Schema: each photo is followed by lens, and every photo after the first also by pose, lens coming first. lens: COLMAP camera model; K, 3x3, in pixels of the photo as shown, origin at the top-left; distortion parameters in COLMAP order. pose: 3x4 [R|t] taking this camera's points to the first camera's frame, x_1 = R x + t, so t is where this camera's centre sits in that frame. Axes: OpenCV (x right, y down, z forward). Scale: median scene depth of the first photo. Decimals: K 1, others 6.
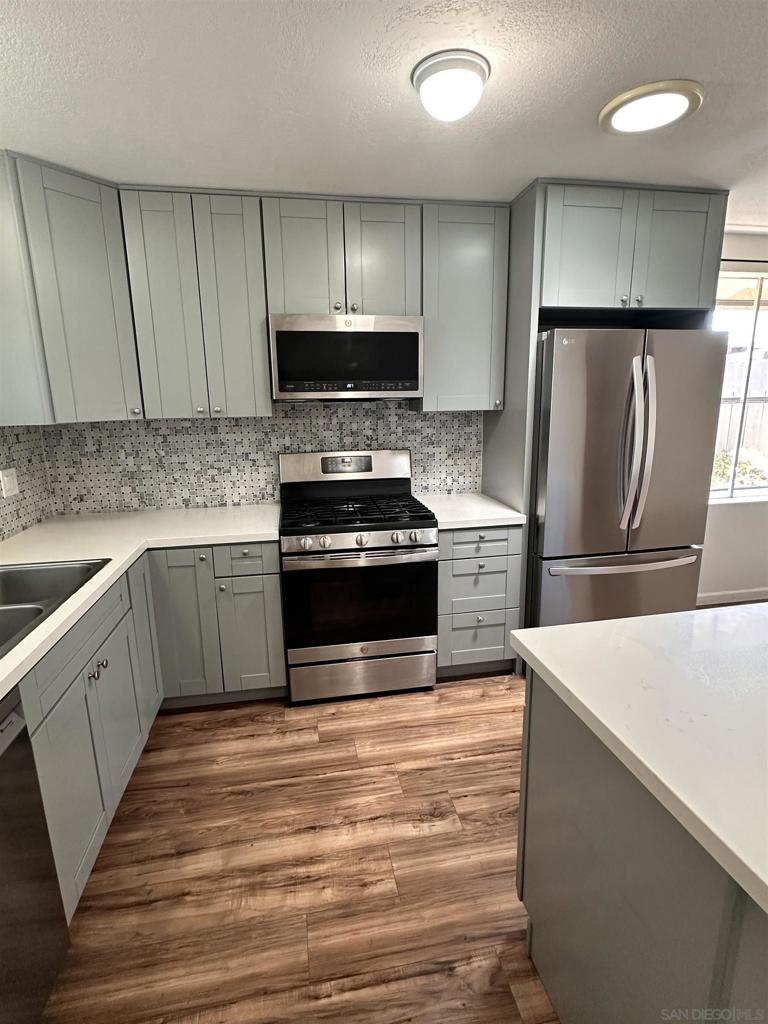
lens RADIAL K [[512.8, 0, 381.8], [0, 512.8, 514.4], [0, 0, 1]] dist [0.002048, 0.000051]
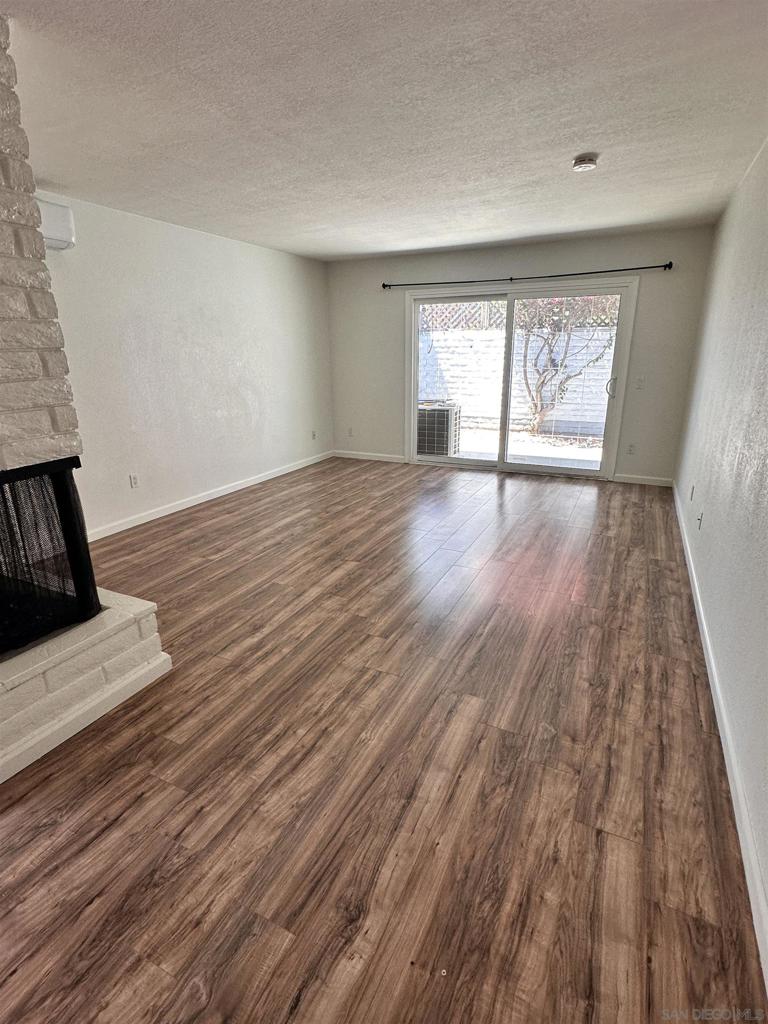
lens RADIAL K [[512.8, 0, 384.1], [0, 512.8, 511.4], [0, 0, 1]] dist [0.002048, 0.000051]
pose [[0.592740, -0.248322, 0.766156, -0.778259], [0.166885, 0.968504, 0.184794, -0.117795], [-0.787914, 0.018325, 0.615513, 0.658958]]
